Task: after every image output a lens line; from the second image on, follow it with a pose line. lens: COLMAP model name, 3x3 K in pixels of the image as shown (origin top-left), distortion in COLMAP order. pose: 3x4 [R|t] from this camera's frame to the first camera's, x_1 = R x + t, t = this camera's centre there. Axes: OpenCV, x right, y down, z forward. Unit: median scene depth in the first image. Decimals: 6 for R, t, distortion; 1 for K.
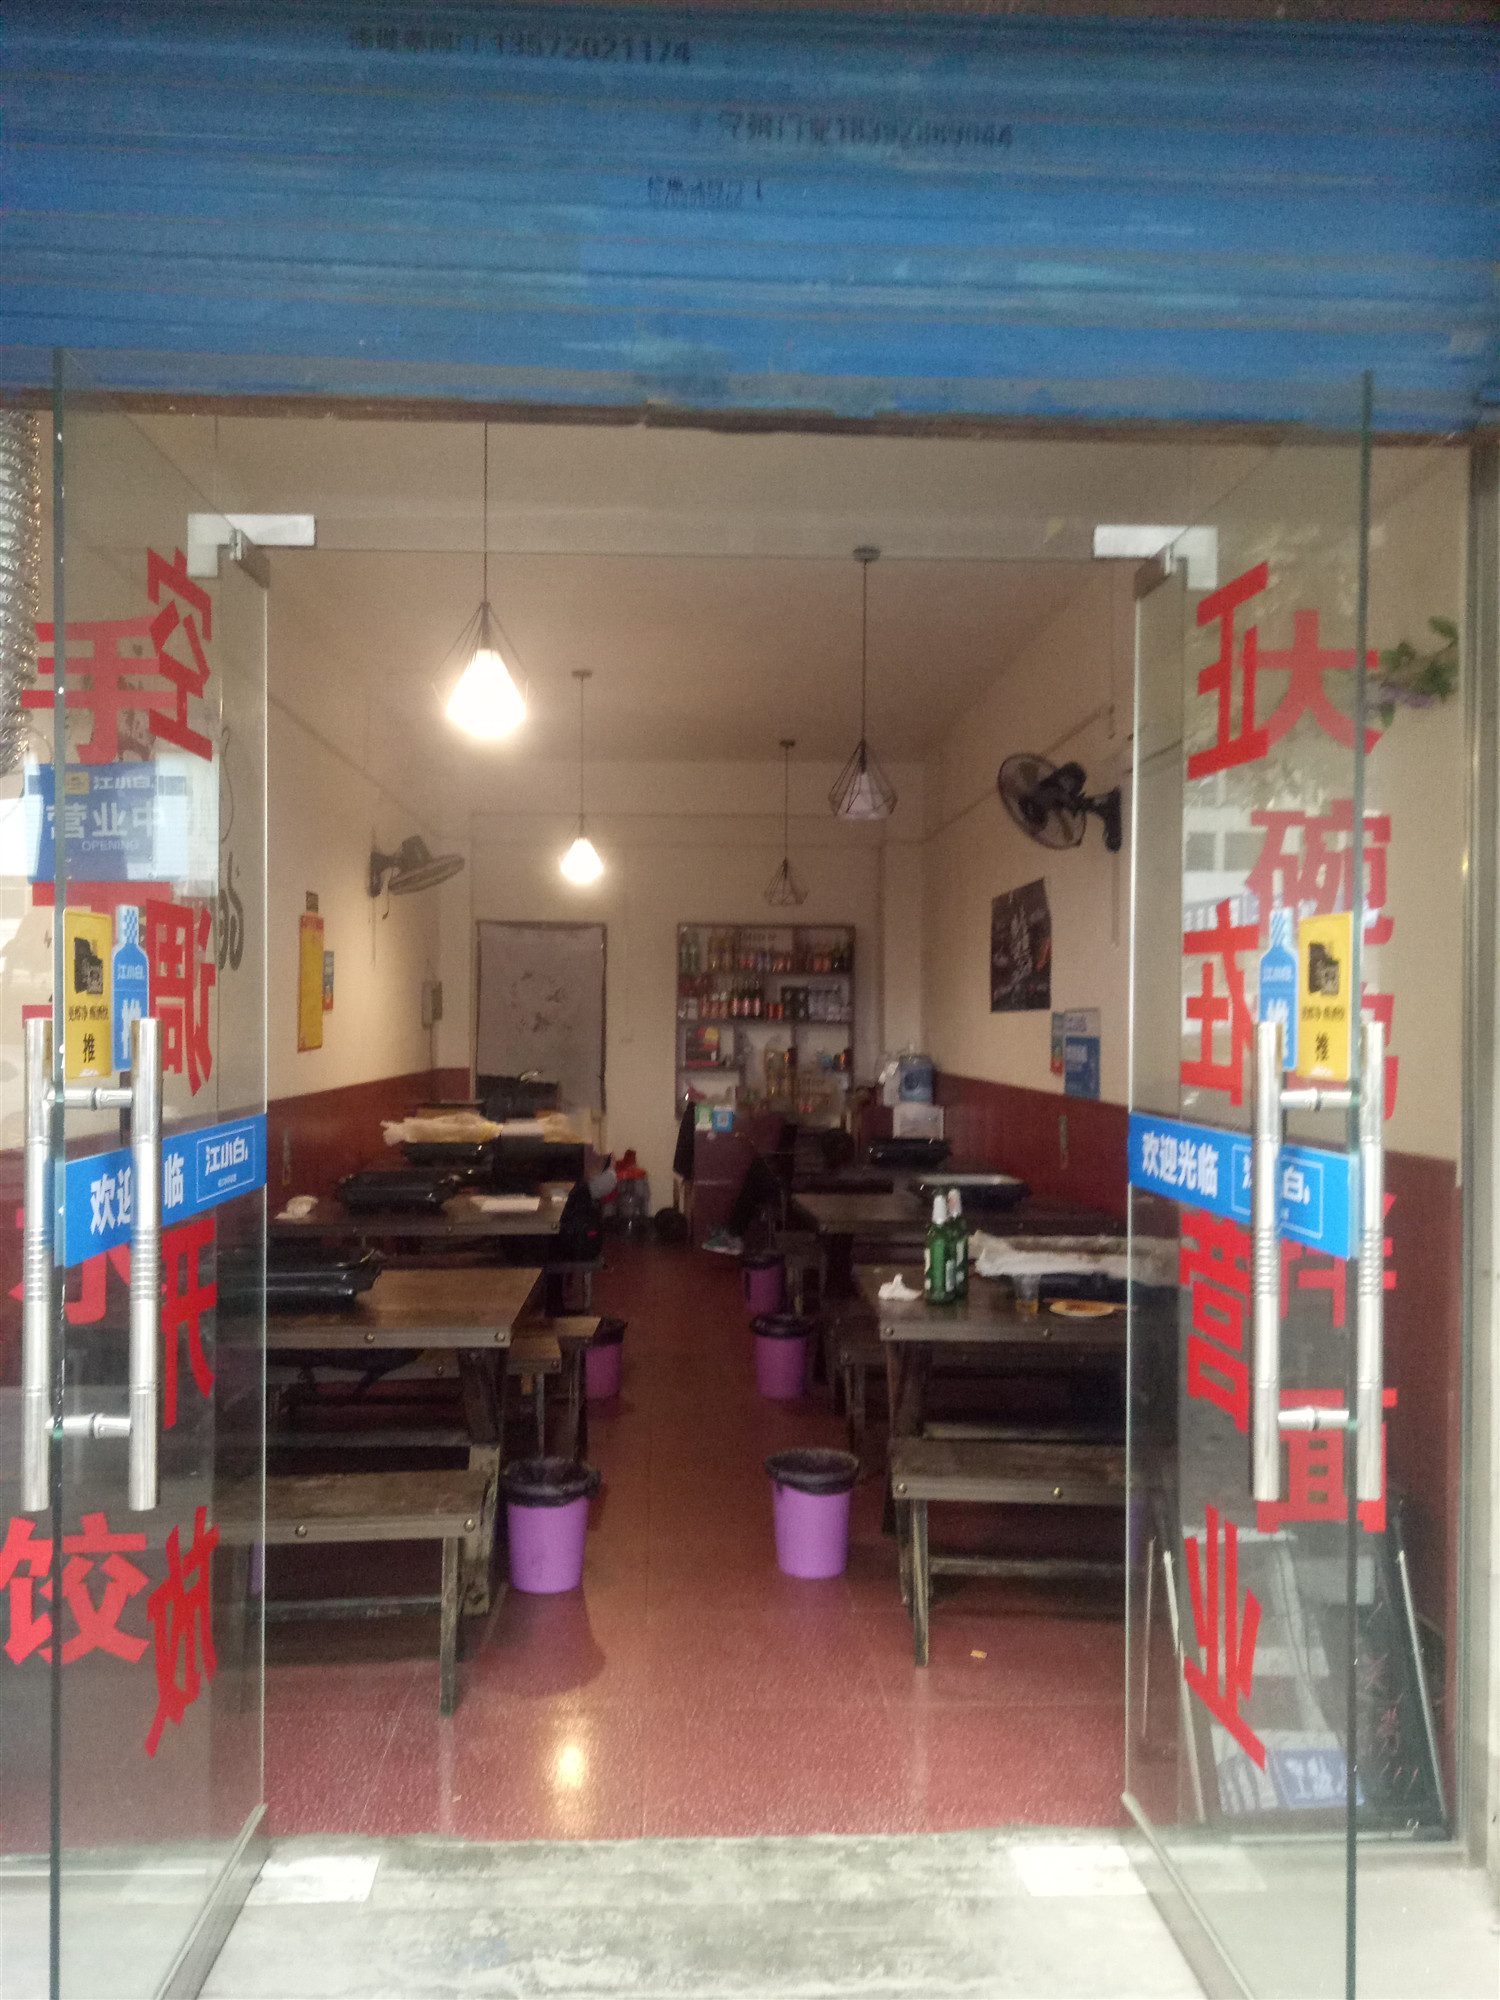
lens RADIAL K [[1476.6, 0, 750.3], [0, 1476.6, 1017.3], [0, 0, 1]] dist [0.039312, -0.038714]
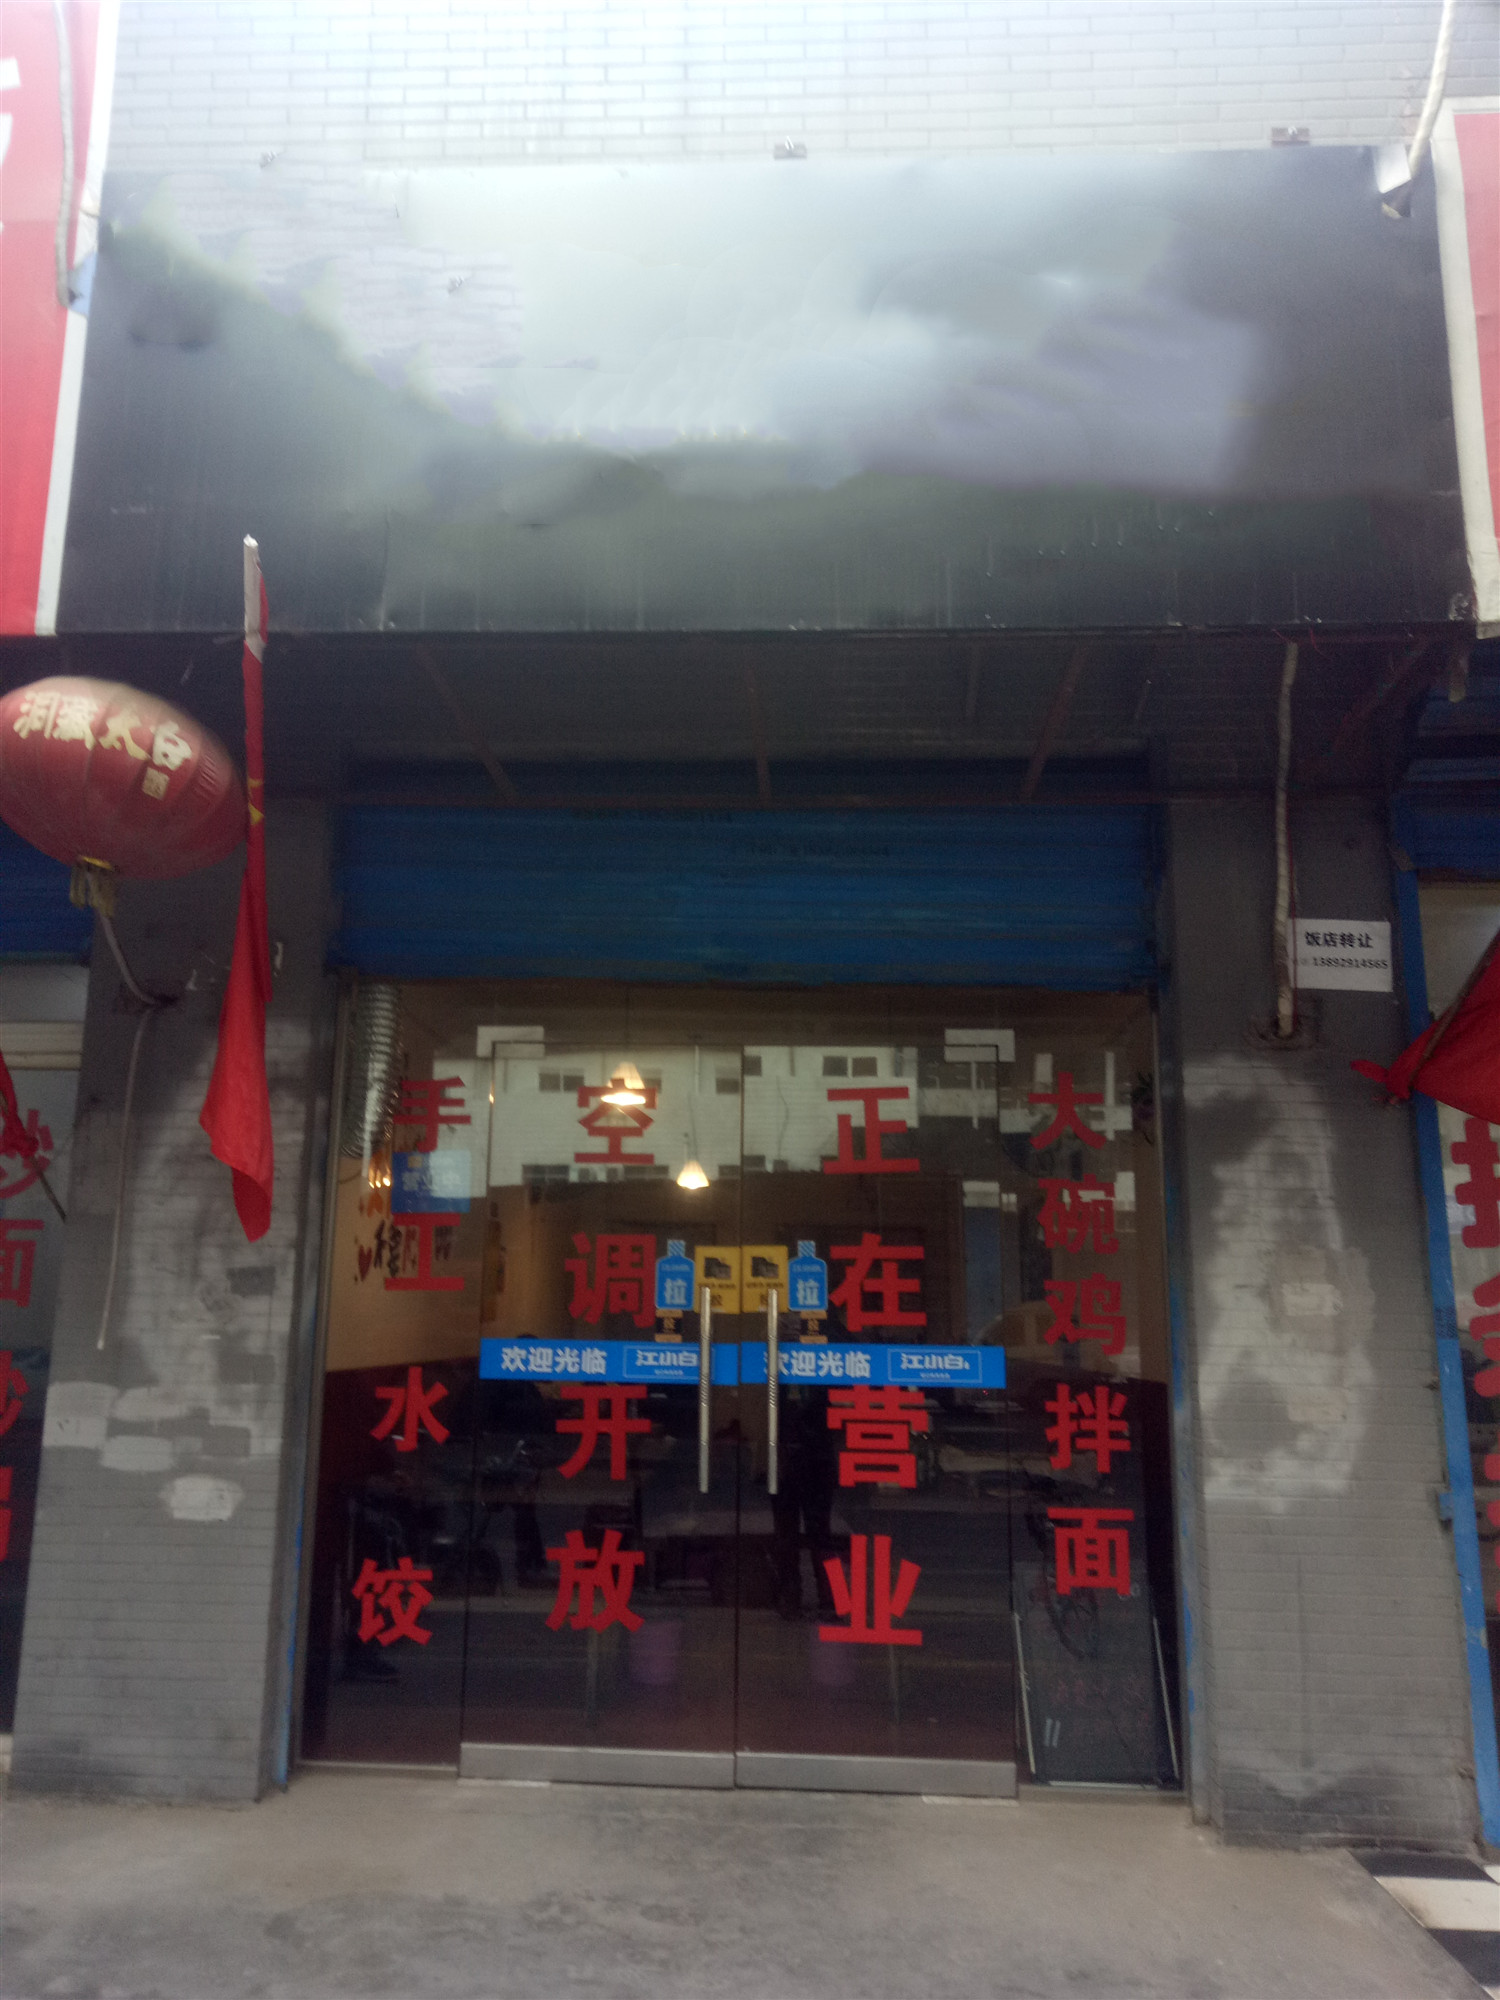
lens RADIAL K [[1476.6, 0, 669.8], [0, 1476.6, 1073.0], [0, 0, 1]] dist [0.039312, -0.038714]
pose [[0.990356, -0.007334, -0.138350, 0.098033], [-0.014944, 0.987117, -0.159302, 0.020699], [0.137736, 0.159833, 0.977488, -0.604683]]
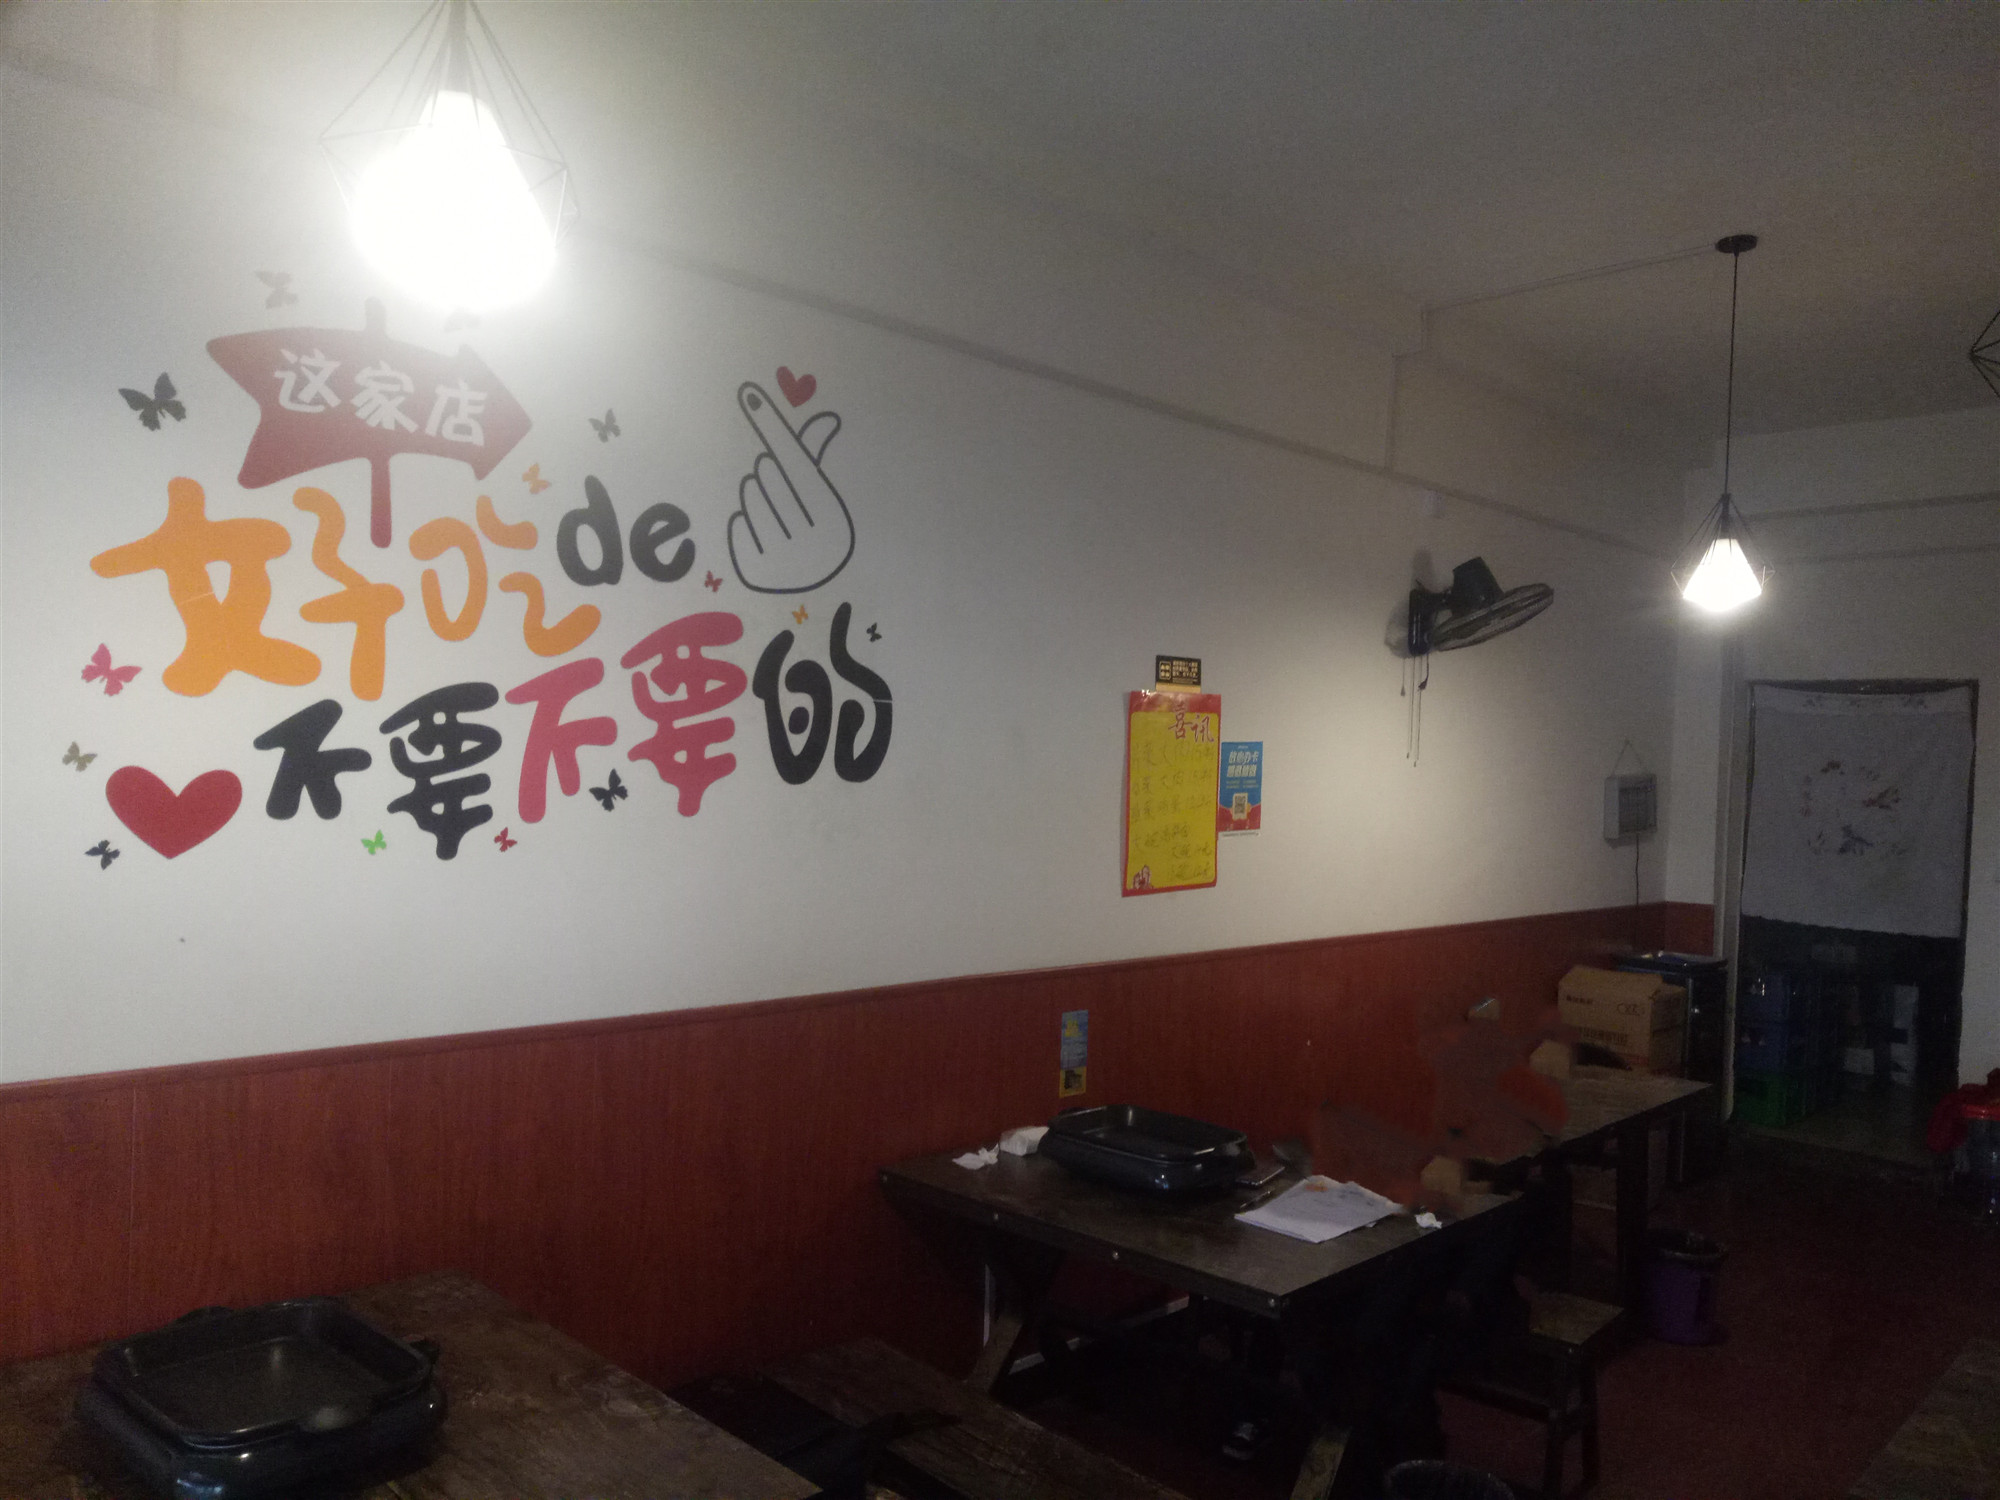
lens RADIAL K [[1476.6, 0, 1003.9], [0, 1476.6, 758.0], [0, 0, 1]] dist [0.039312, -0.038714]
pose [[0.663337, 0.017053, -0.748126, 0.271423], [-0.026299, 0.999654, -0.000532, -0.064617], [0.747858, 0.020027, 0.663556, 0.907388]]
